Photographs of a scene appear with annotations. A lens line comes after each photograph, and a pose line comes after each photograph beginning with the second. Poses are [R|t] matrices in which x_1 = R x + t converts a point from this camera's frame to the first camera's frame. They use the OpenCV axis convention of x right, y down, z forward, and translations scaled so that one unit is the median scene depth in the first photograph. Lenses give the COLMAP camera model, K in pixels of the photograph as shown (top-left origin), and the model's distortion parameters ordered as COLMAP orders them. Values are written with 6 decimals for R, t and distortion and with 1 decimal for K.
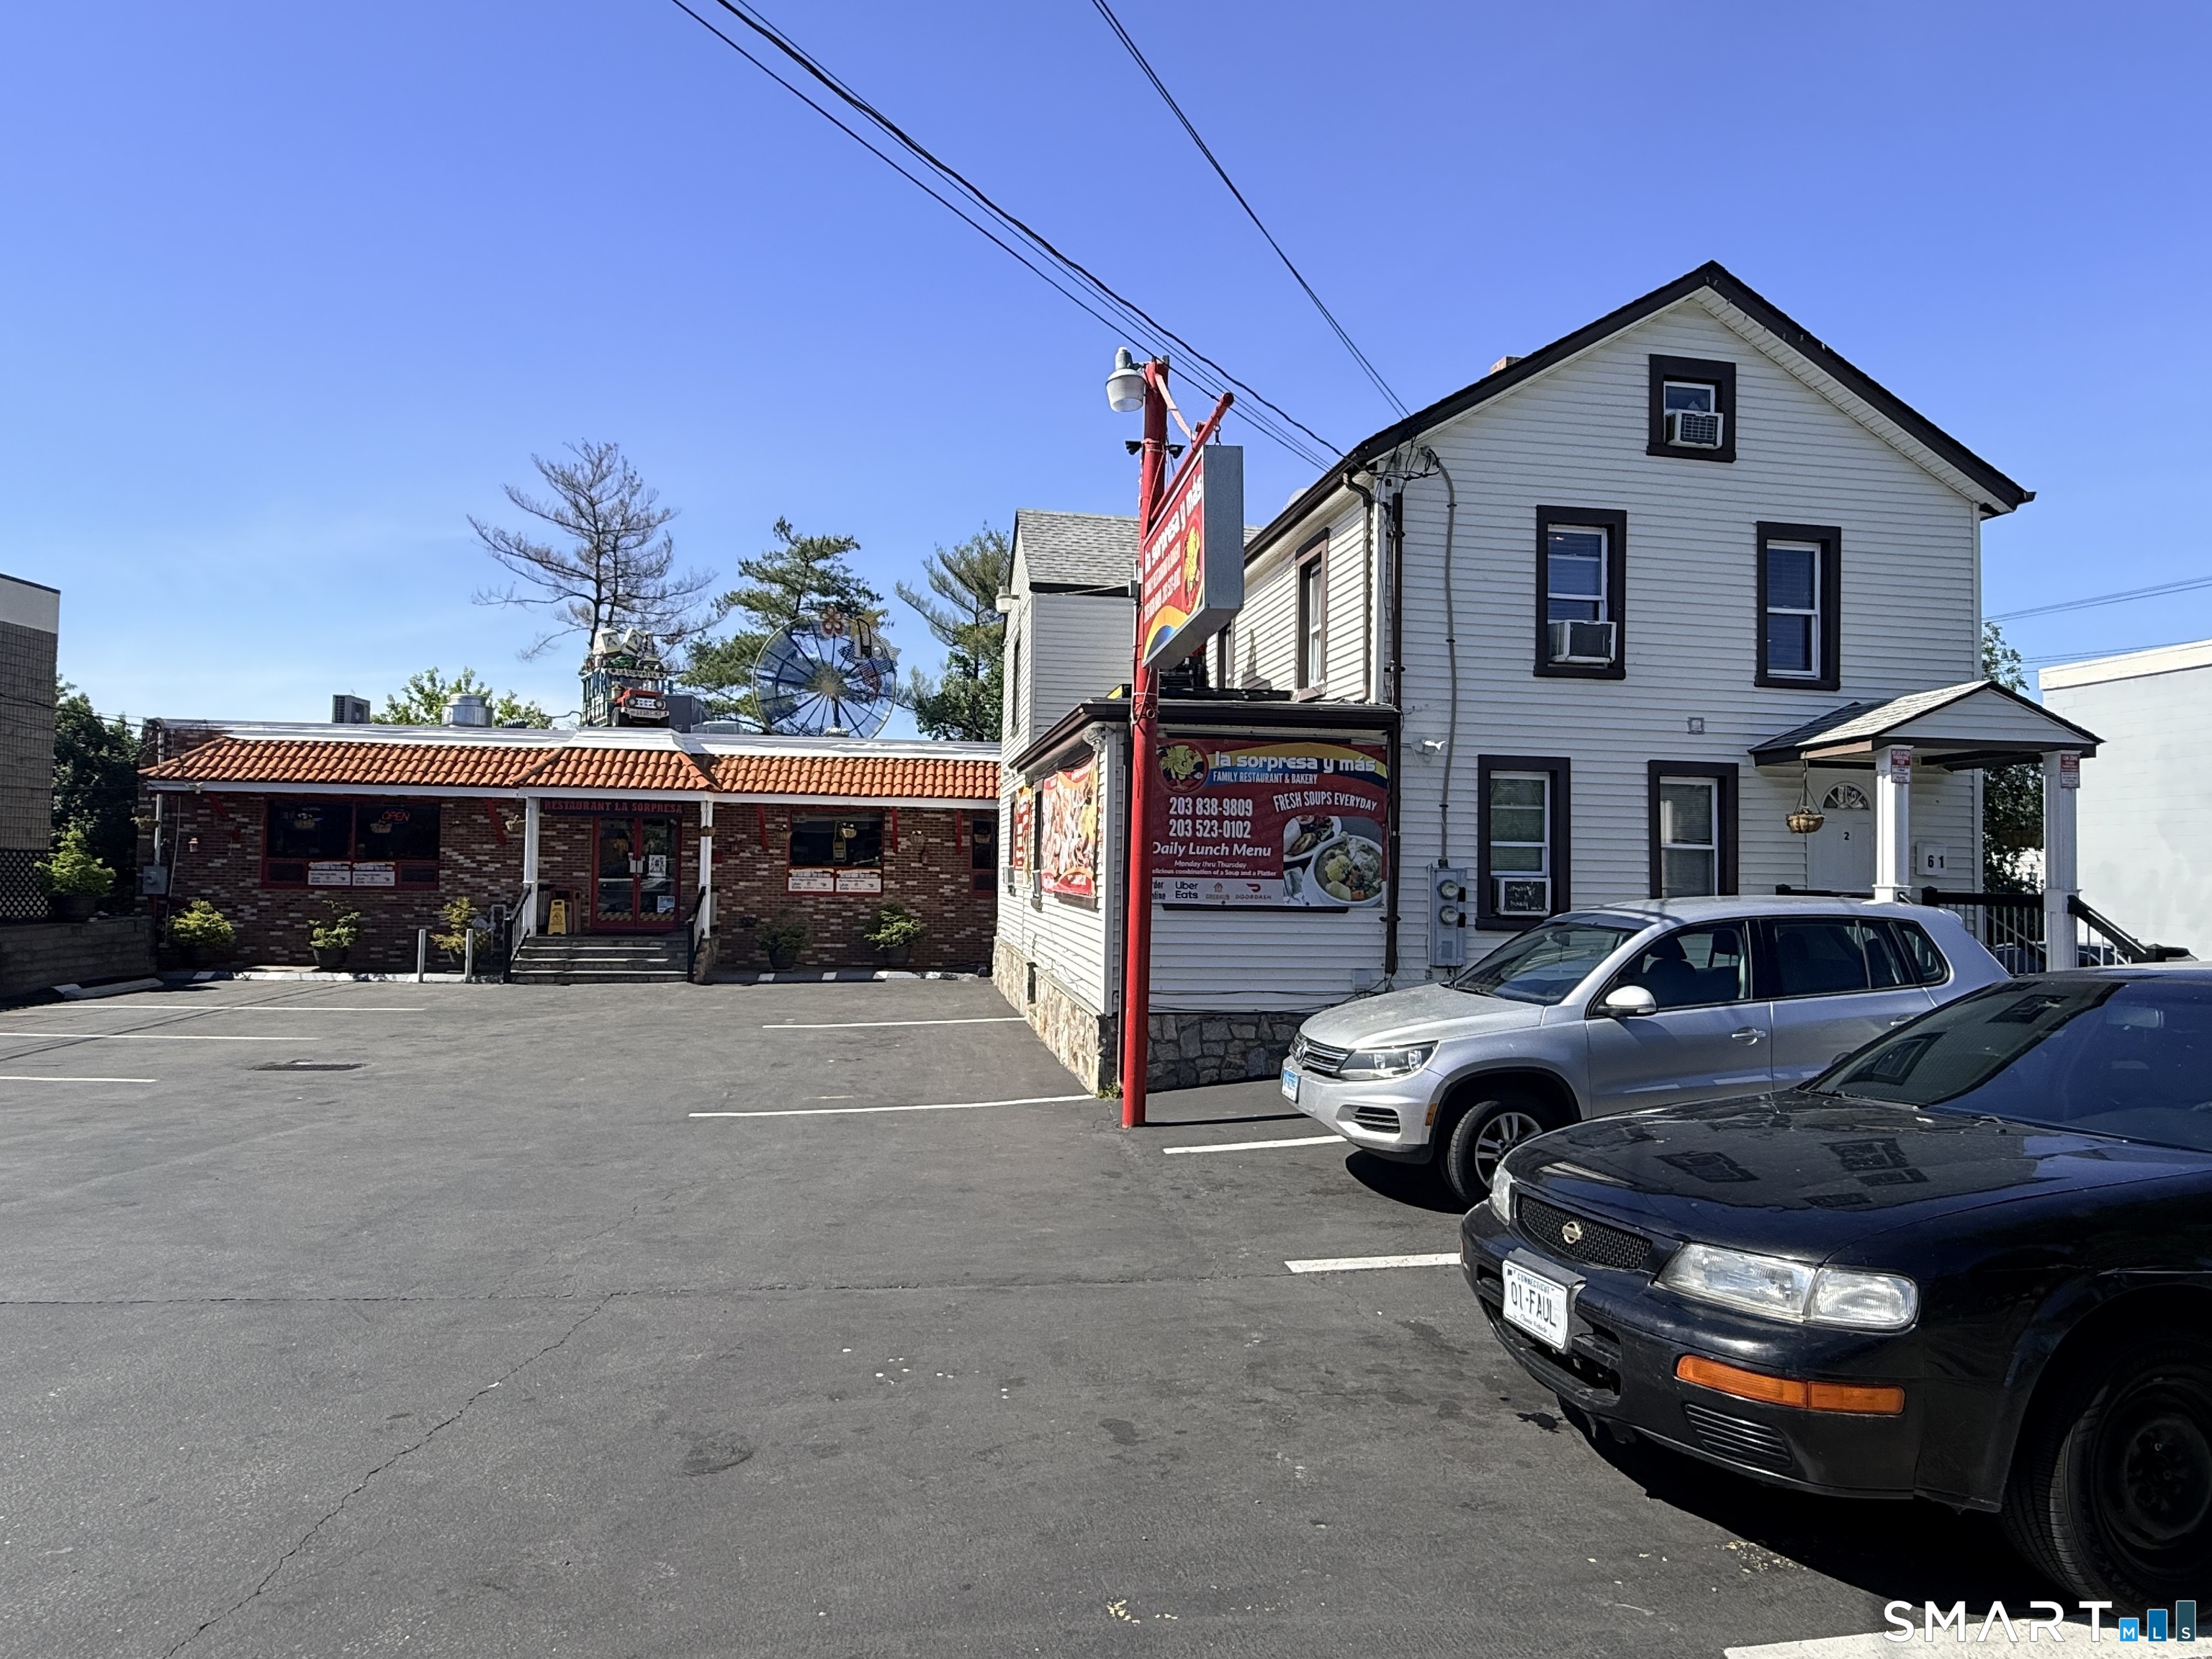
lens RADIAL K [[1224.0, 0, 1111.5], [0, 1224.0, 835.1], [0, 0, 1]] dist [0.005708, -0.004598]
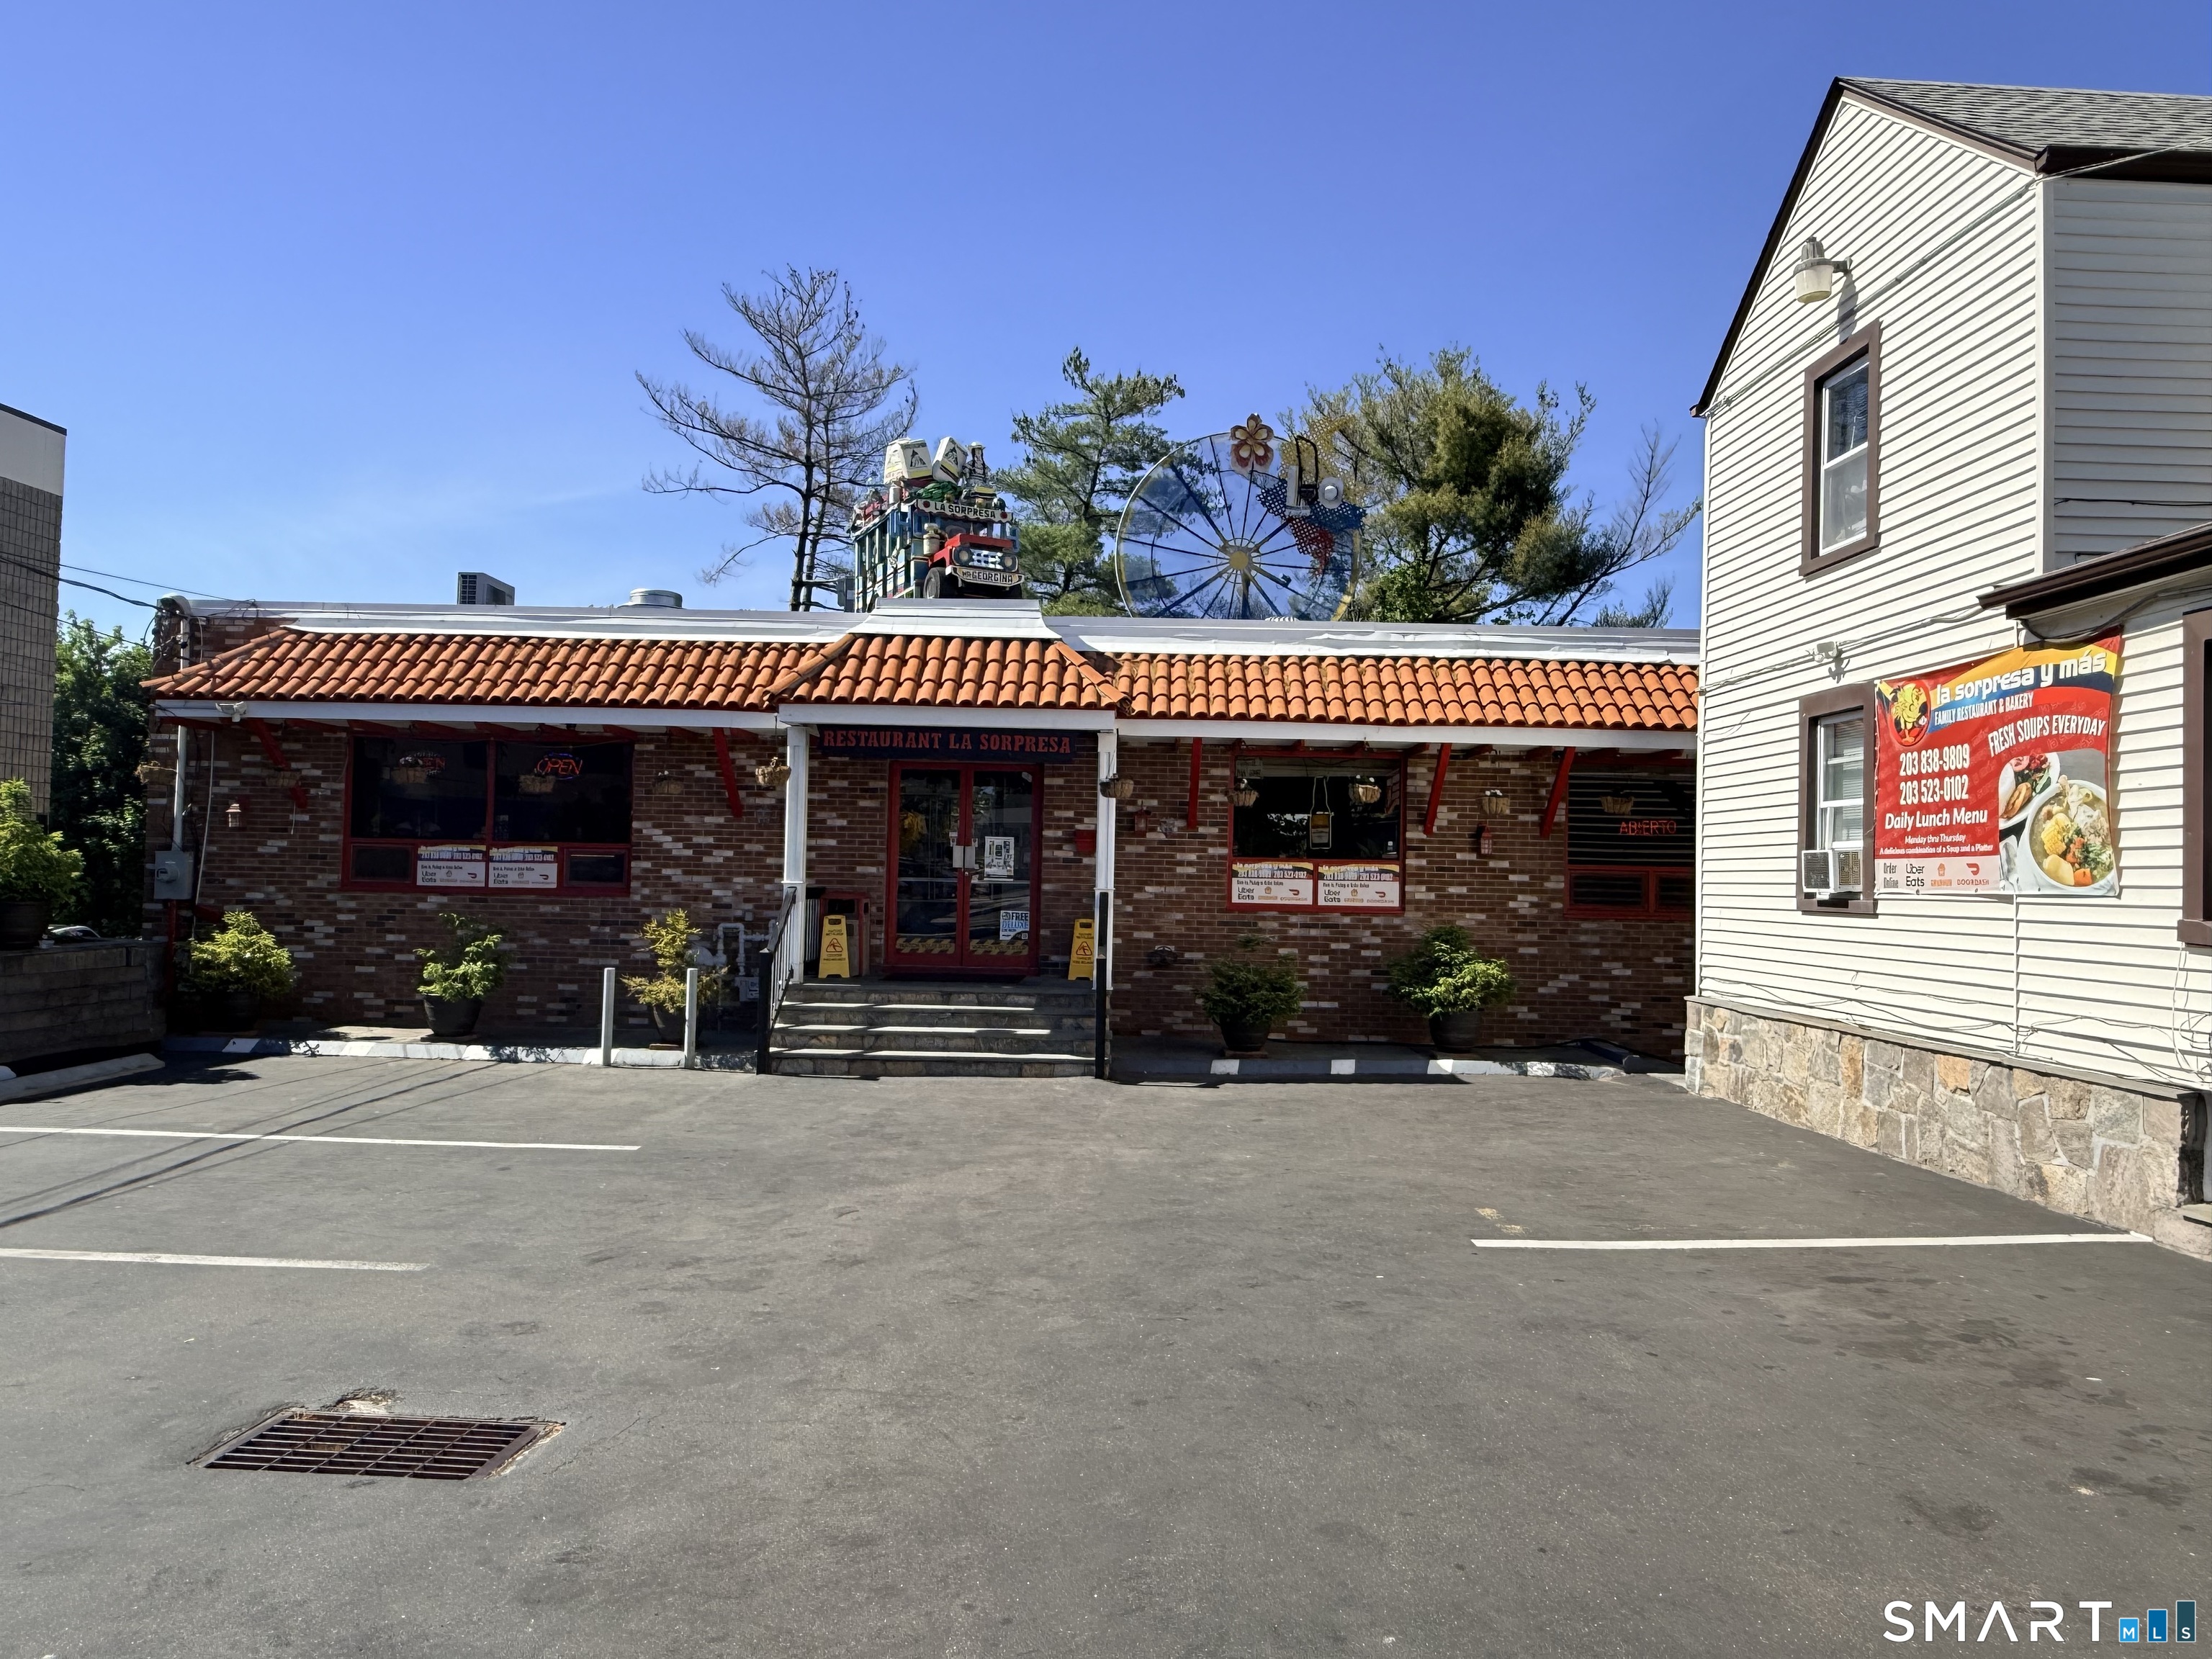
lens RADIAL K [[1422.6, 0, 1112.3], [0, 1422.6, 839.1], [0, 0, 1]] dist [-0.001662, 0.002960]
pose [[0.990921, 0.001779, -0.134432, -0.449389], [-0.002361, 0.999989, -0.004170, 0.038782], [0.134423, 0.004449, 0.990914, 0.708953]]
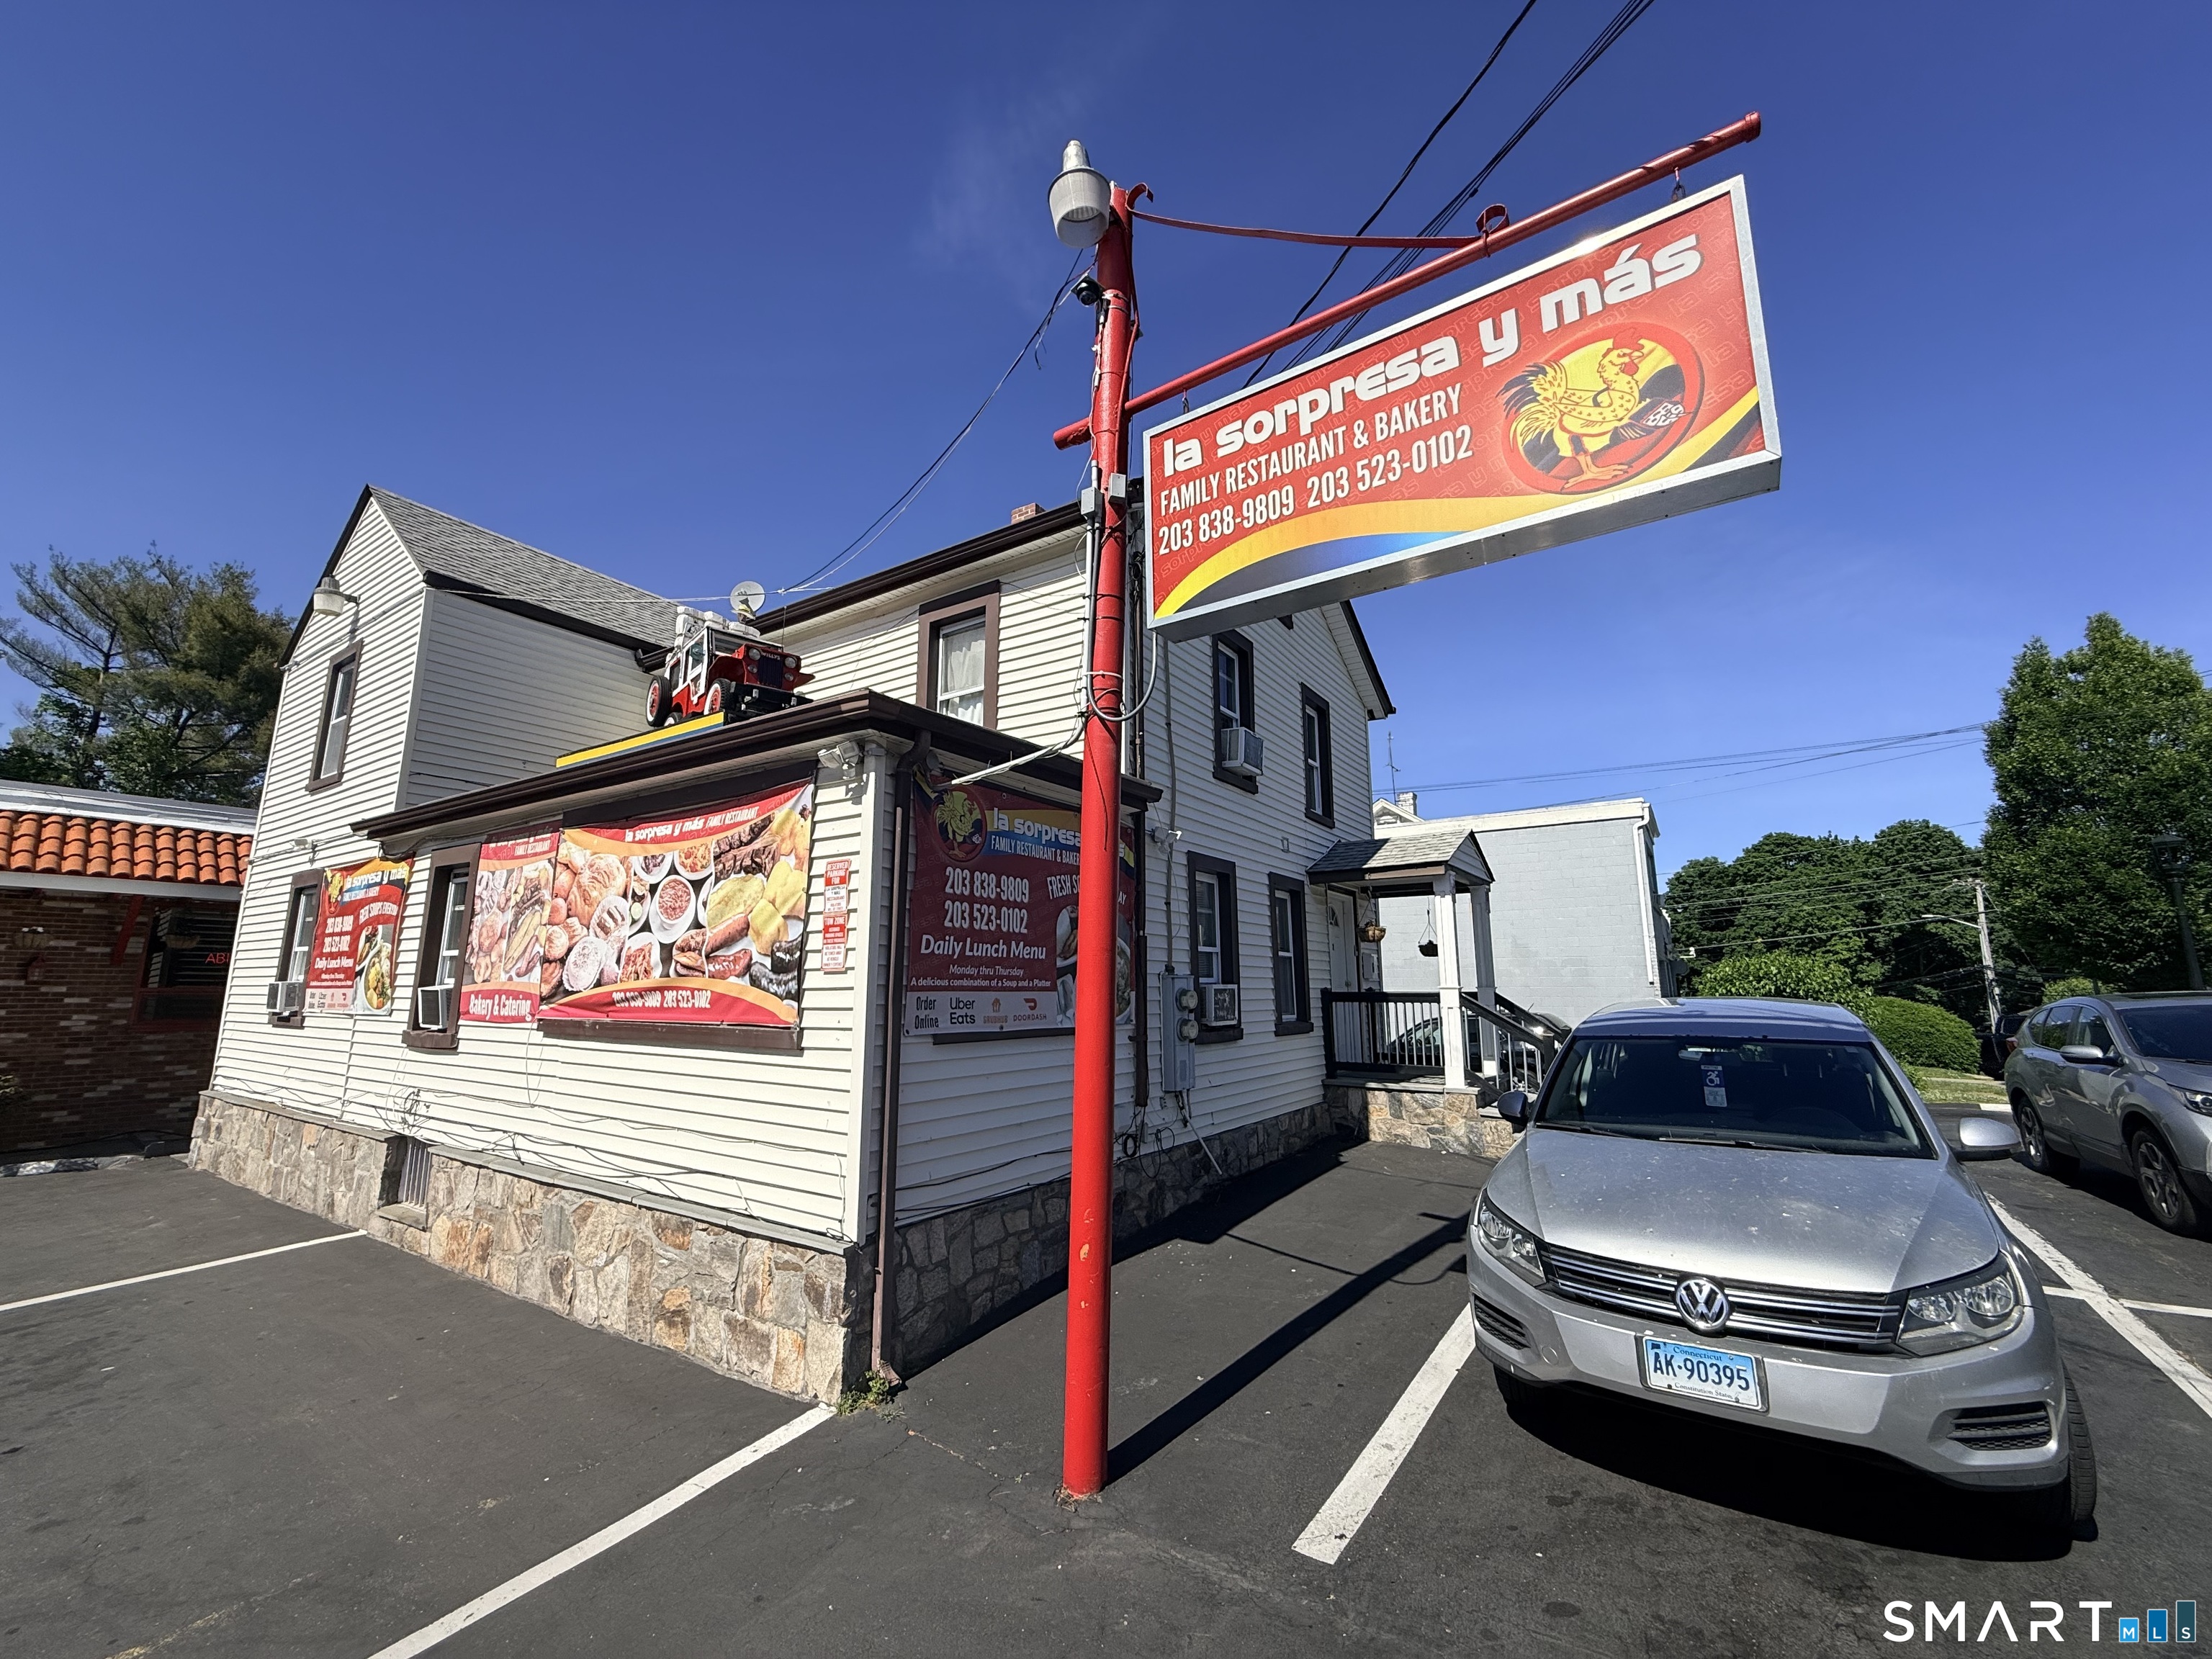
lens RADIAL K [[881.8, 0, 1108.9], [0, 881.8, 830.3], [0, 0, 1]] dist [-0.002102, 0.000690]
pose [[0.684899, 0.111880, 0.719998, -0.212339], [-0.008495, 0.989300, -0.145646, 0.016021], [-0.728589, 0.093636, 0.678521, 0.562283]]
